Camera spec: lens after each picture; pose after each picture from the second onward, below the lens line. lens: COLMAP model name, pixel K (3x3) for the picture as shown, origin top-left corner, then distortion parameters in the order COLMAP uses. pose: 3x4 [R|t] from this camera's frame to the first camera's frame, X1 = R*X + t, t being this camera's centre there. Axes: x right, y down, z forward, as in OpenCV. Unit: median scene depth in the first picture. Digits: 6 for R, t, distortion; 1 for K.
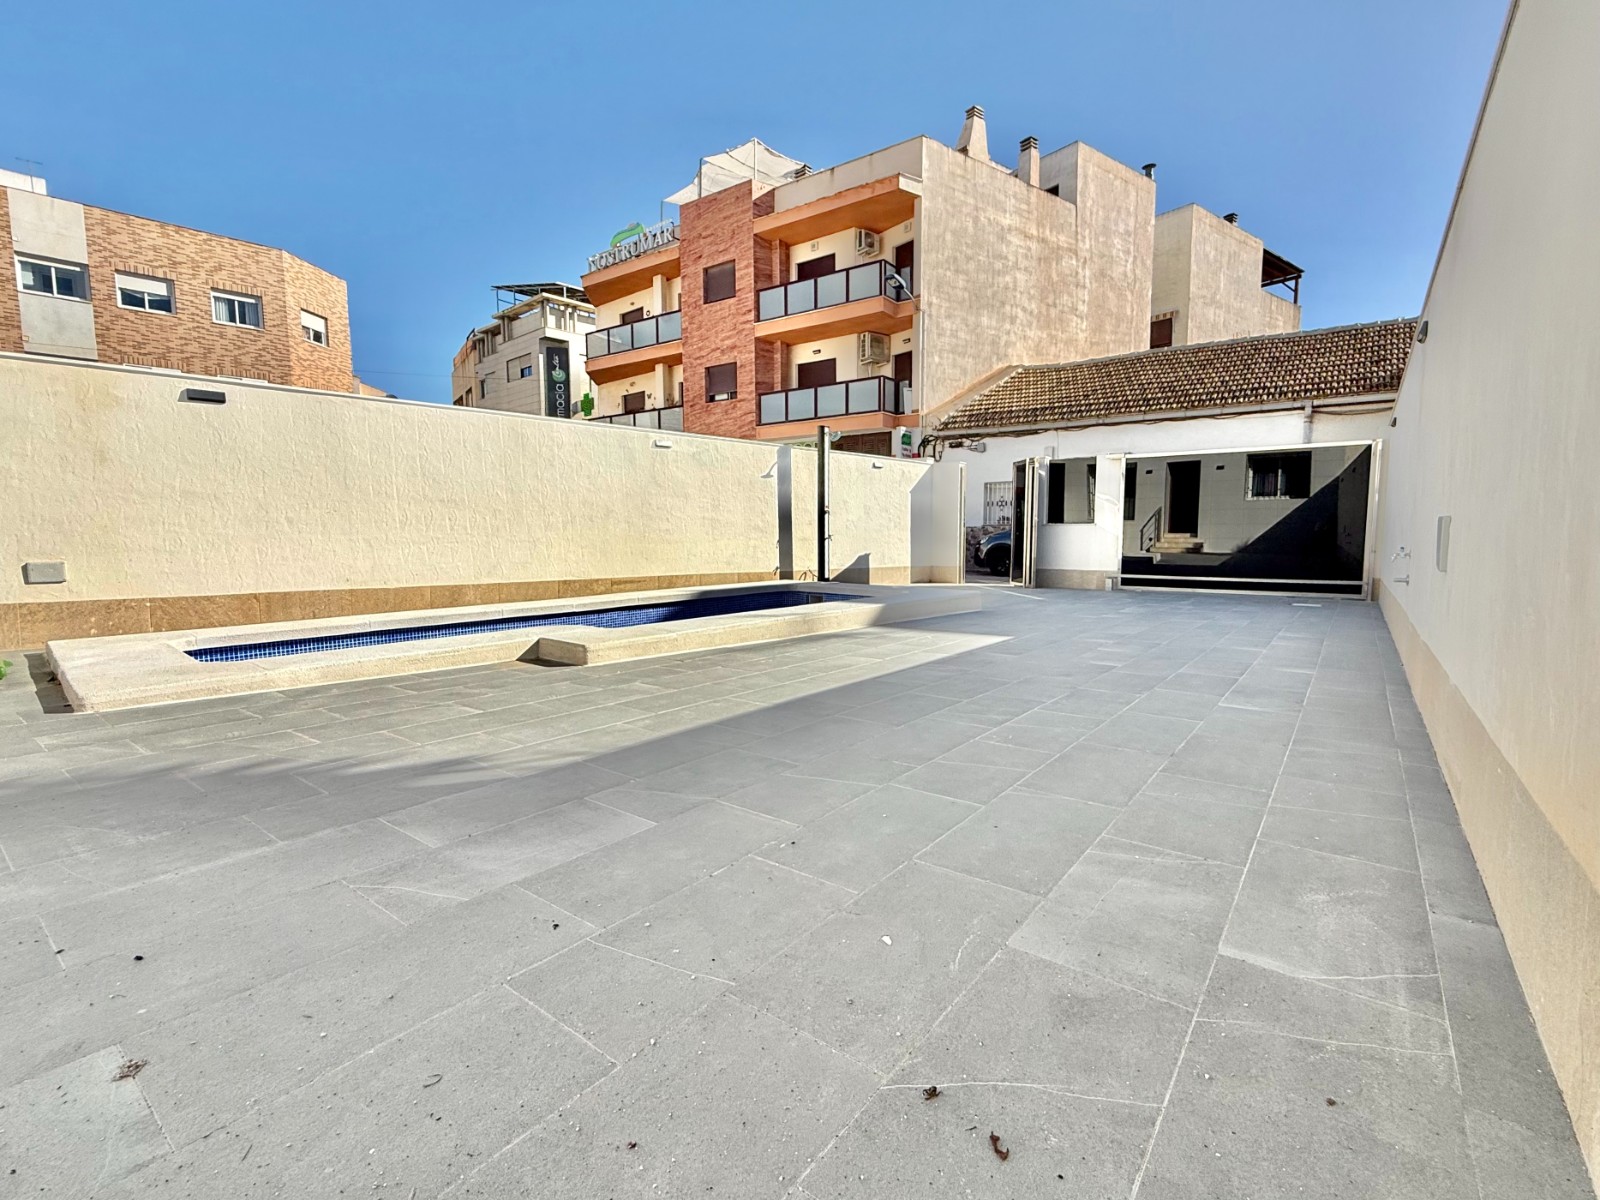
lens RADIAL K [[720.9, 0, 852.6], [0, 720.9, 607.0], [0, 0, 1]] dist [-0.000763, -0.000207]
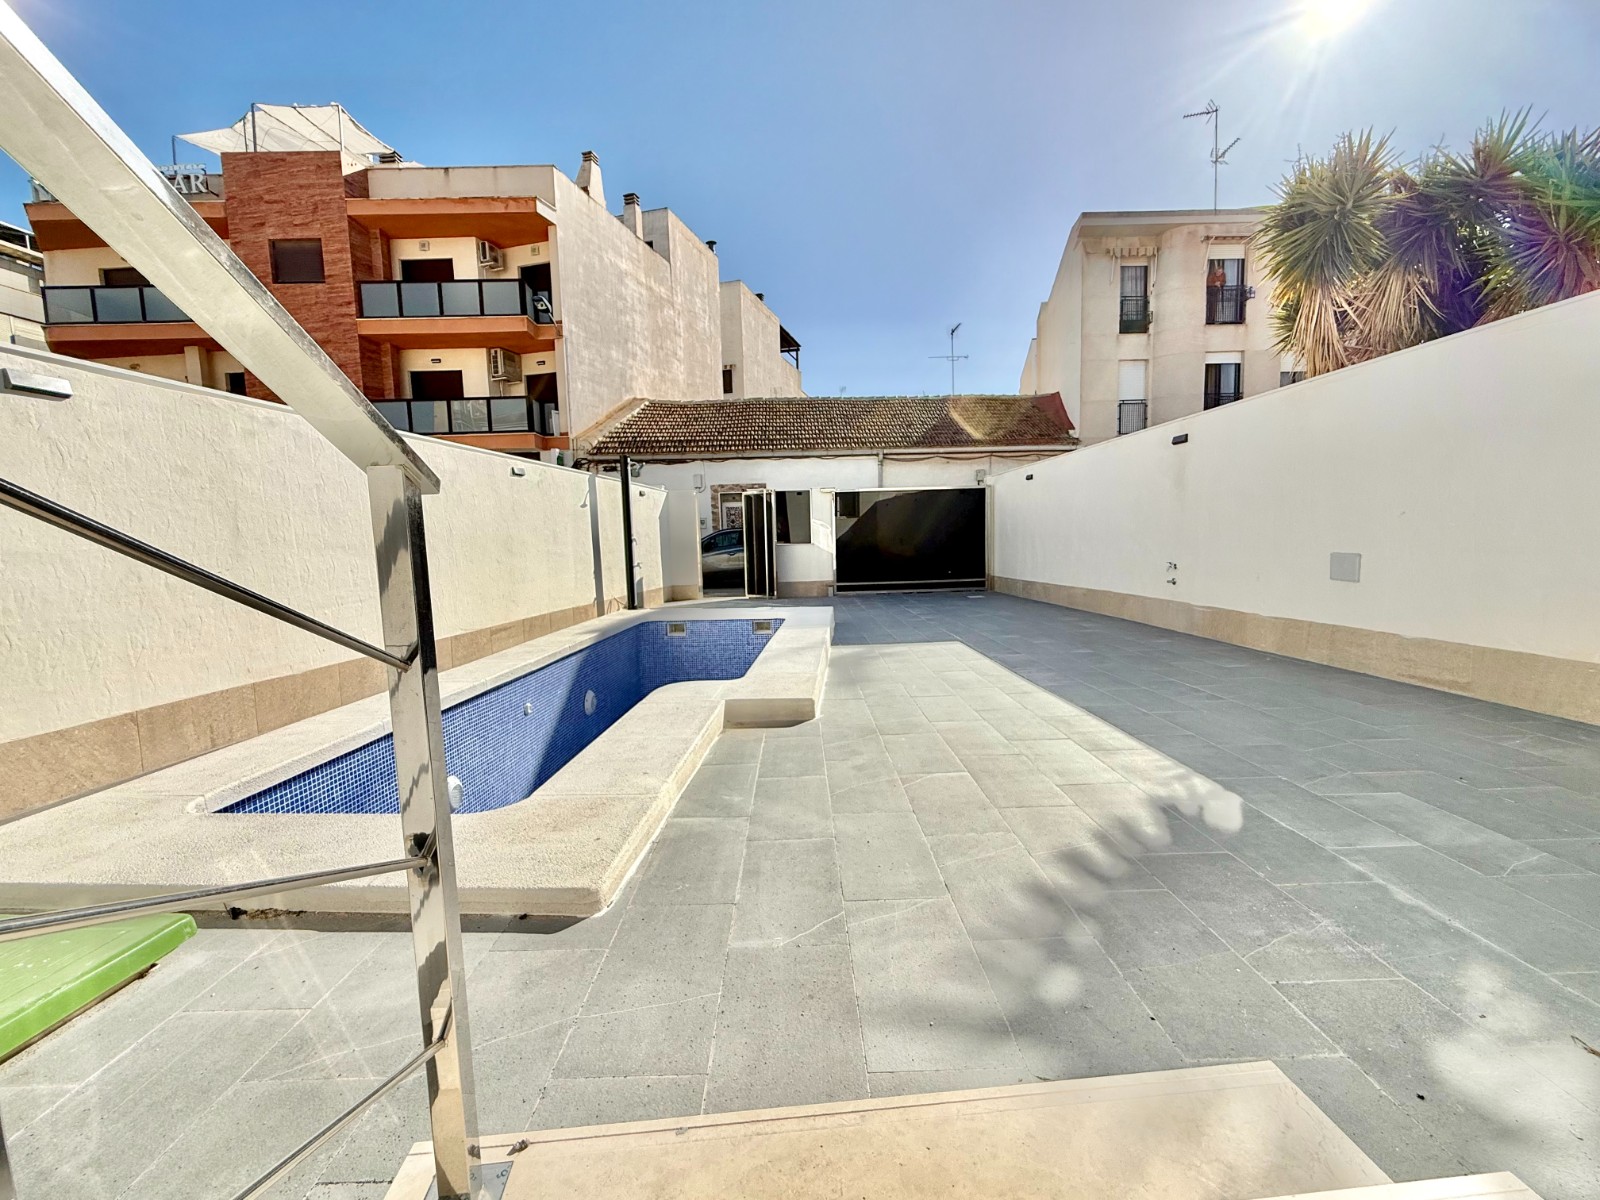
lens RADIAL K [[657.6, 0, 778.4], [0, 657.6, 601.6], [0, 0, 1]] dist [0.001515, 0.000051]
pose [[0.804266, -0.079422, 0.588938, -0.224974], [0.085300, 0.996195, 0.017856, -0.024023], [-0.588115, 0.035876, 0.807981, 0.070862]]
